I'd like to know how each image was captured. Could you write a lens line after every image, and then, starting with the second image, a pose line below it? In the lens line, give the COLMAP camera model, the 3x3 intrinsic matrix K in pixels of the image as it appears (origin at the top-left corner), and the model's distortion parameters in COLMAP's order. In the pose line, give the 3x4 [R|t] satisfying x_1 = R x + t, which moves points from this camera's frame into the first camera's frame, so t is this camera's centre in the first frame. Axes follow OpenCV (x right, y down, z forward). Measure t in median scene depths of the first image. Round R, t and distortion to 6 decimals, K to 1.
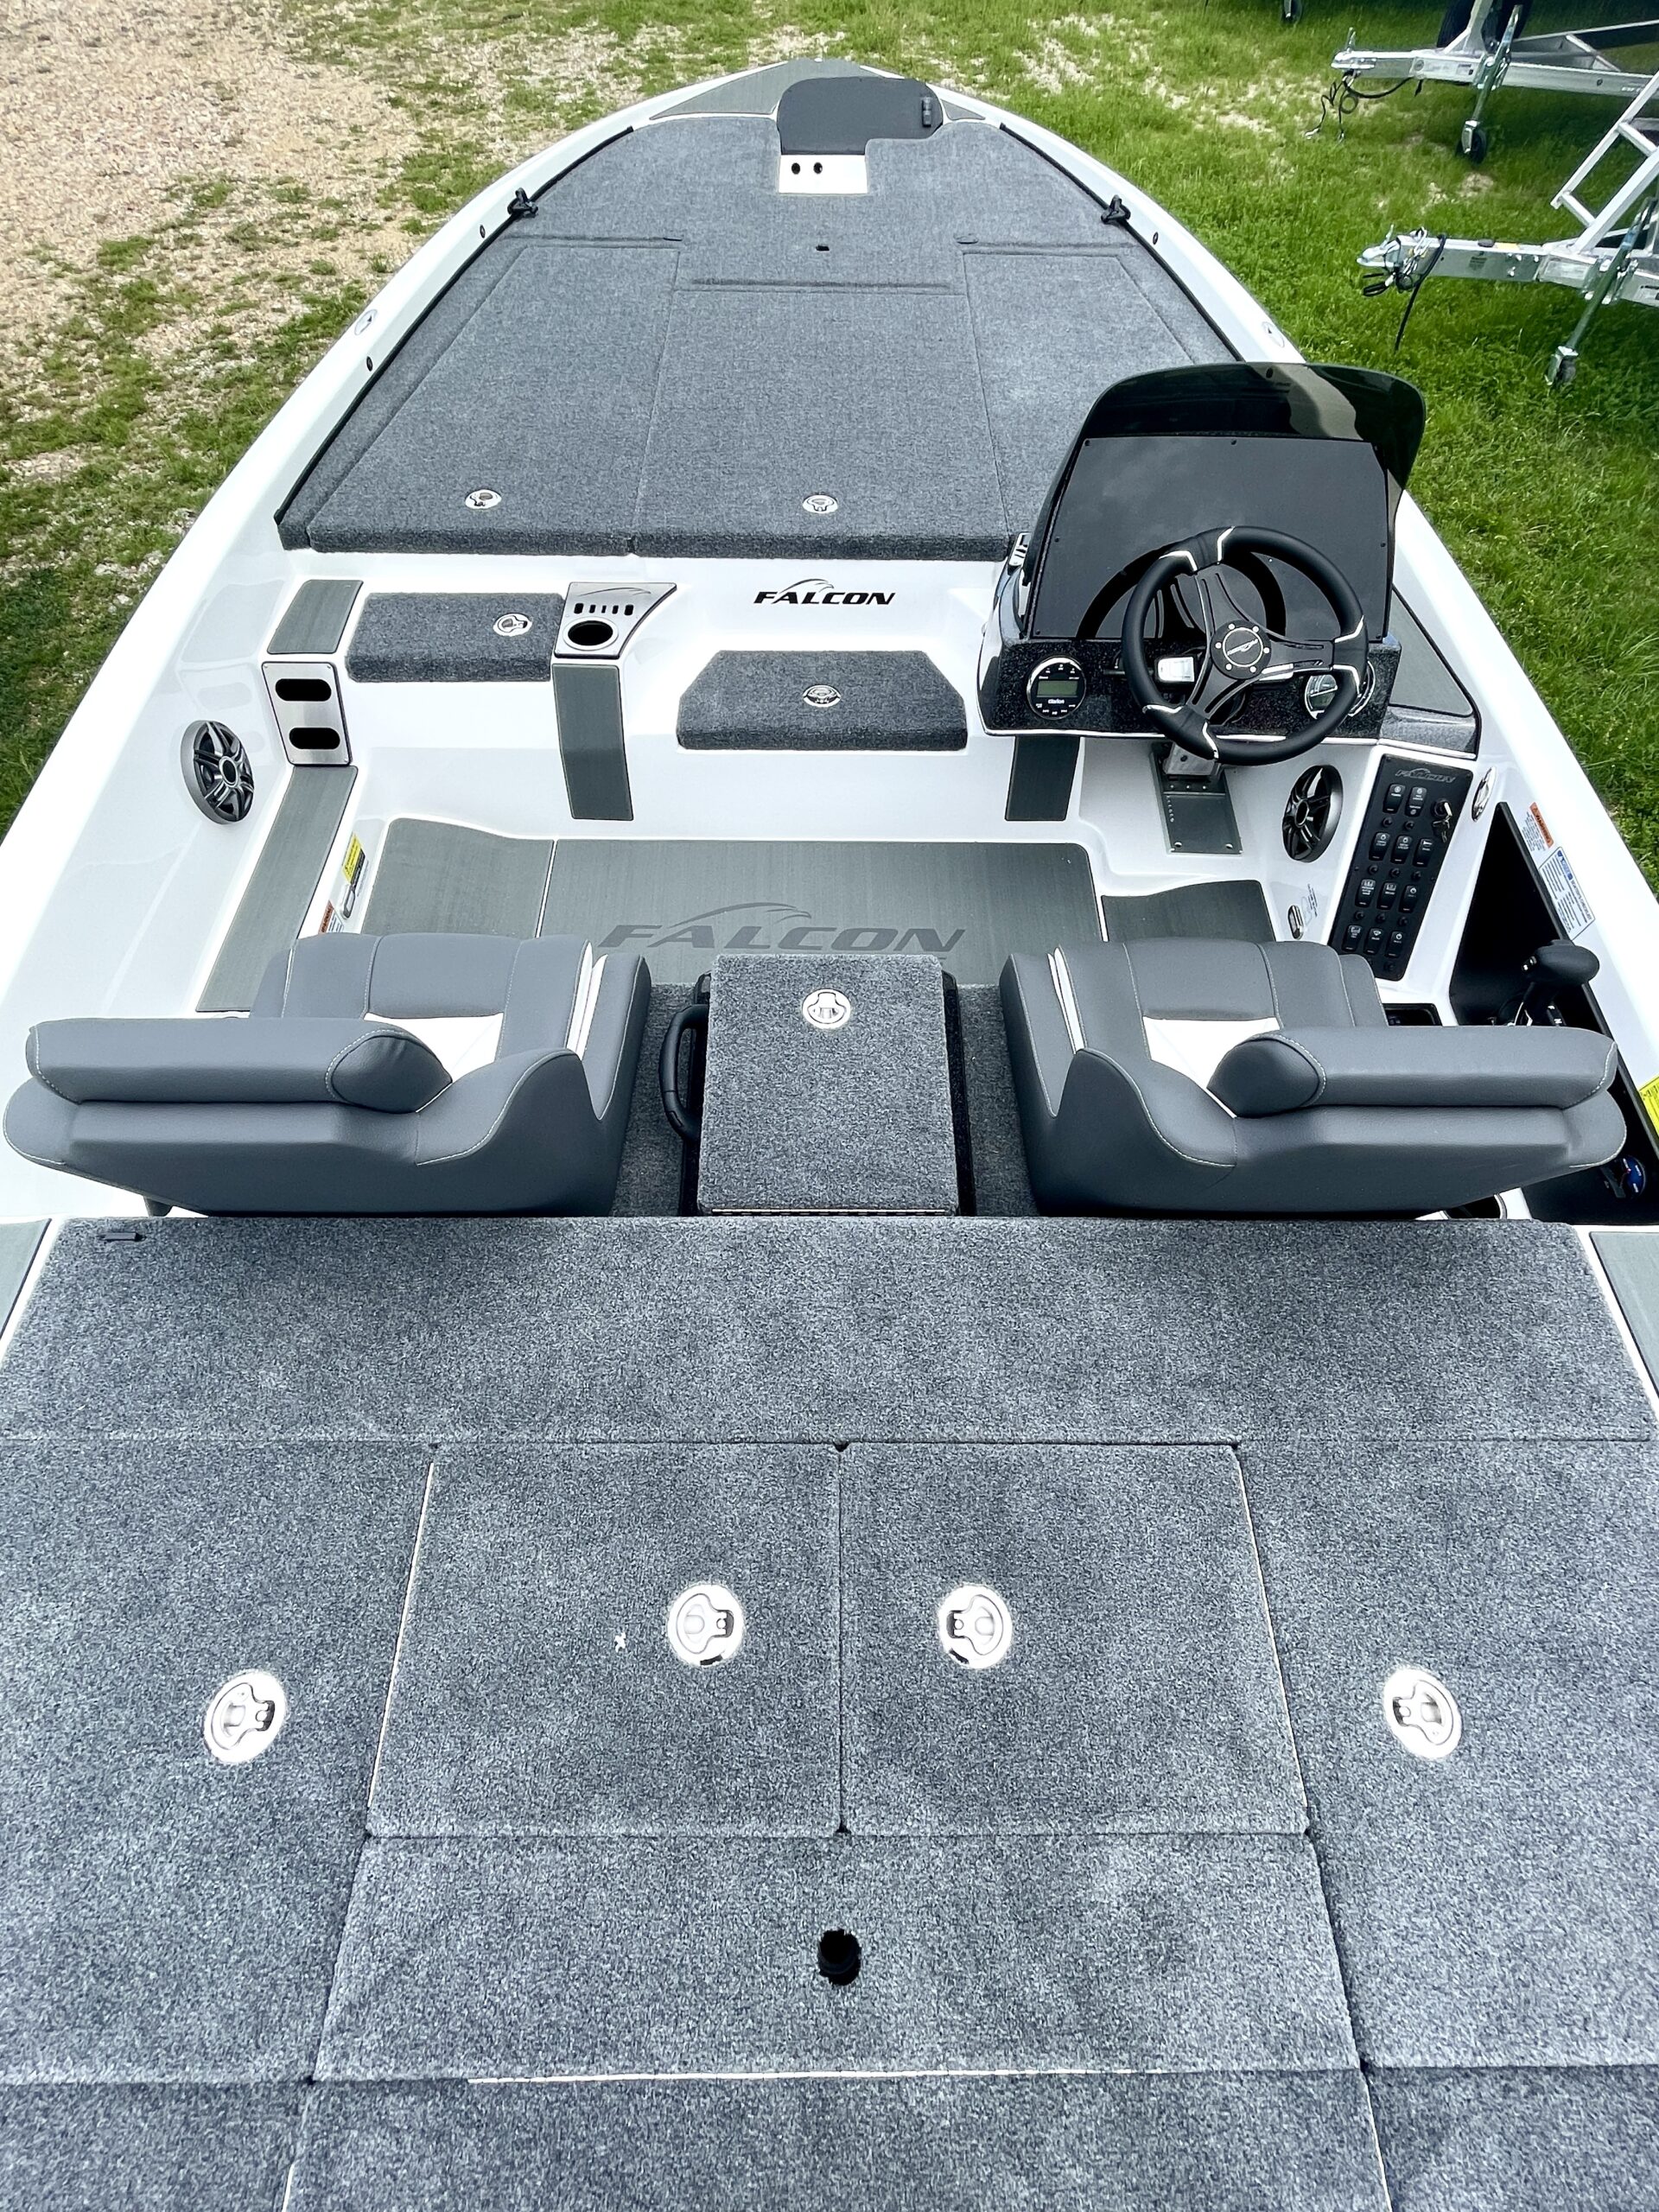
lens RADIAL K [[1064.7, 0, 845.4], [0, 1064.7, 1104.8], [0, 0, 1]] dist [0.022305, 0.000594]
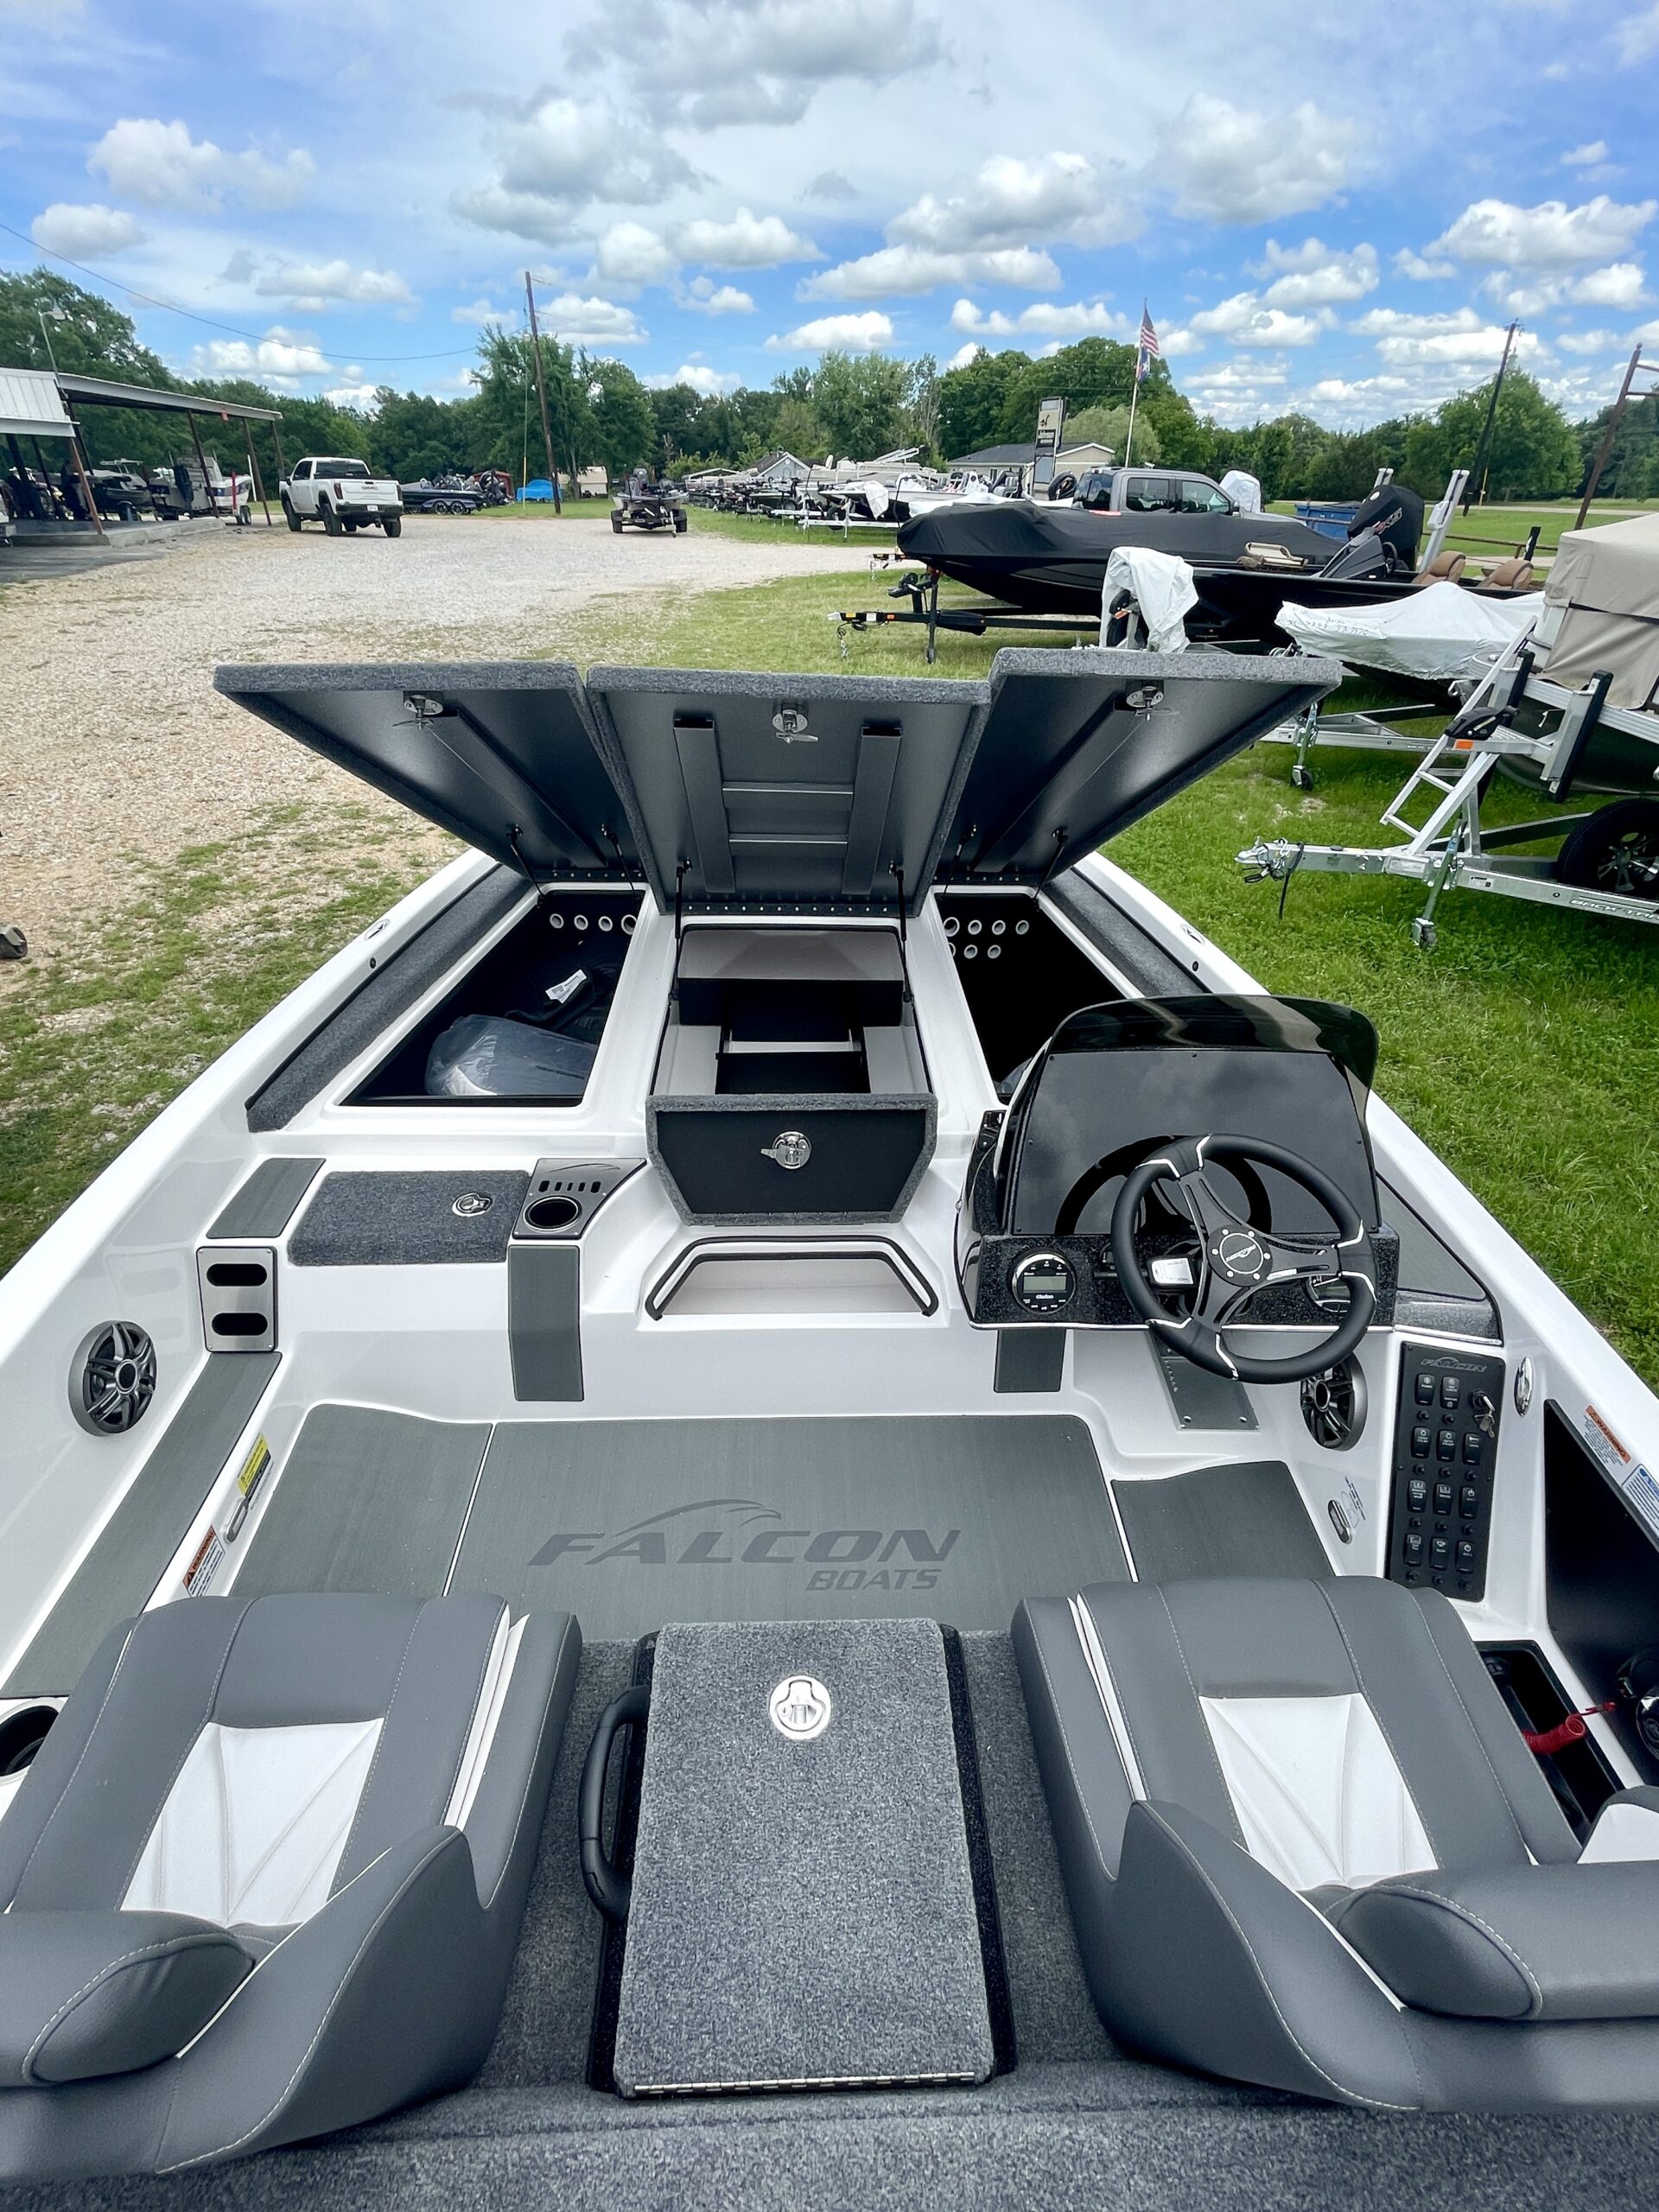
lens RADIAL K [[1064.7, 0, 845.4], [0, 1064.7, 1104.8], [0, 0, 1]] dist [0.022305, 0.000594]
pose [[0.999403, -0.014942, 0.031149, -0.001714], [0.026246, 0.914677, -0.403332, -0.126089], [-0.022465, 0.403909, 0.914523, 0.070551]]
